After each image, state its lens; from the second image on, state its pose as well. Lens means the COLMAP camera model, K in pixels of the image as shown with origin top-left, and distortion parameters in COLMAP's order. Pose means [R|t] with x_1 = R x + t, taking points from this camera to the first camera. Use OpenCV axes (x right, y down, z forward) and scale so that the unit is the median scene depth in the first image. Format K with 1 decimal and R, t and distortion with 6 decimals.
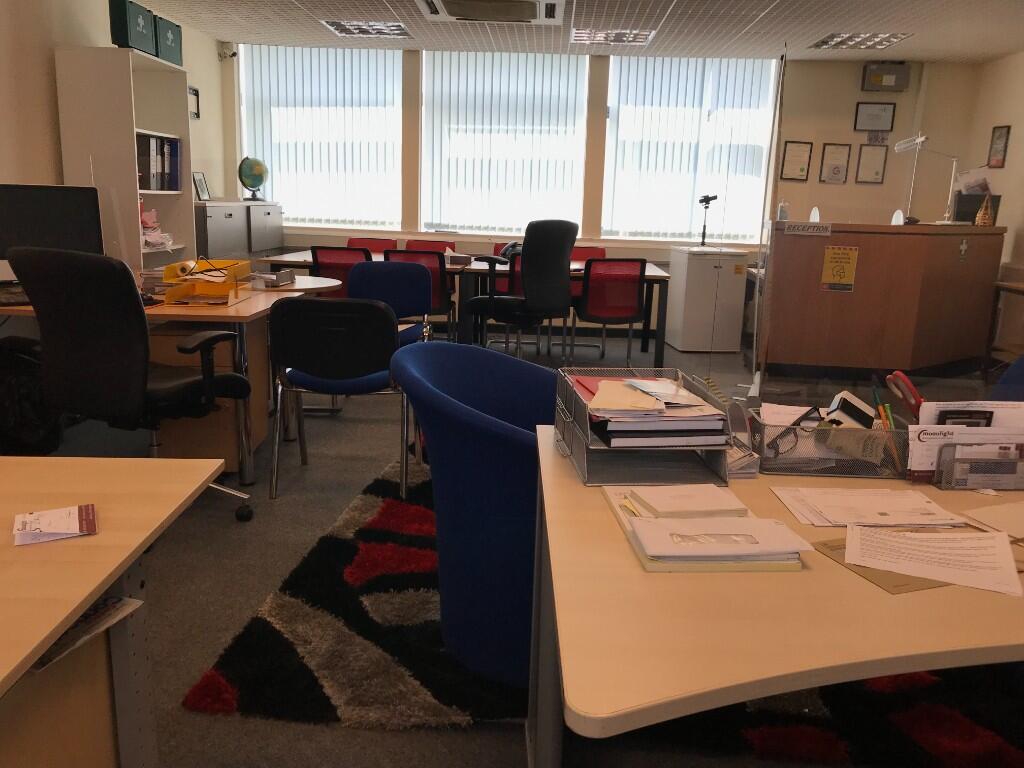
lens RADIAL K [[839.0, 0, 512.0], [0, 839.0, 384.0], [0, 0, 1]] dist [0.012779, -0.004080]
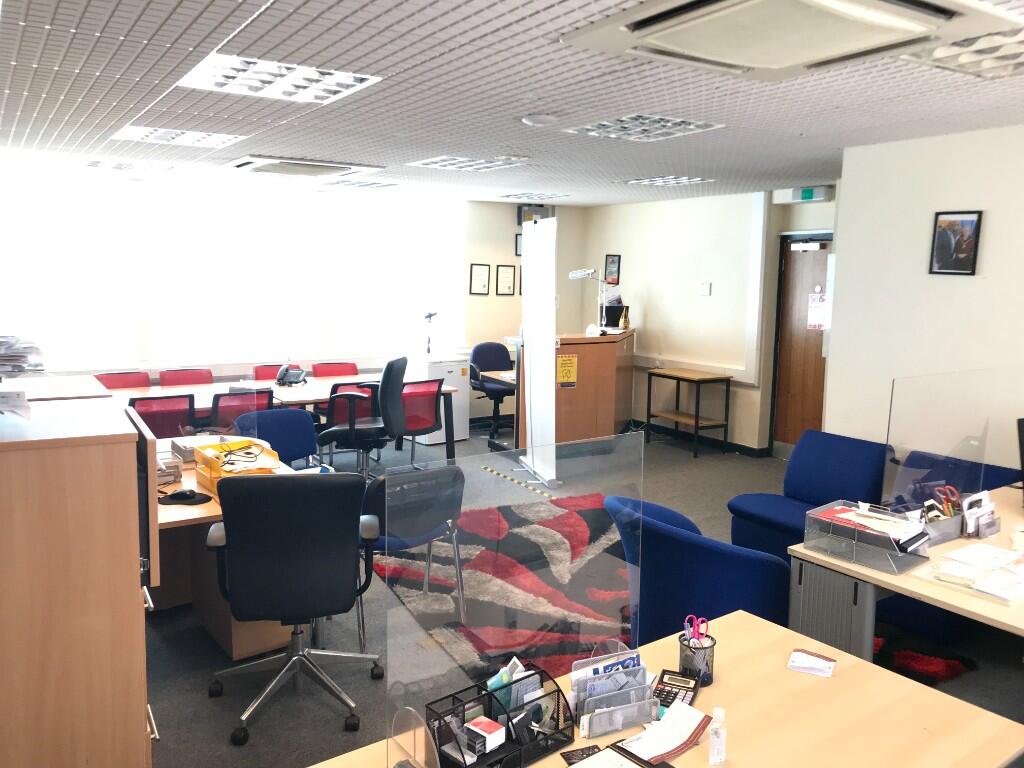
lens RADIAL K [[839.0, 0, 512.0], [0, 839.0, 384.0], [0, 0, 1]] dist [0.012779, -0.004080]
pose [[0.818365, -0.097706, 0.566332, -0.392244], [0.133024, 0.990885, -0.021272, -0.090503], [-0.559091, 0.092744, 0.823903, -0.040574]]
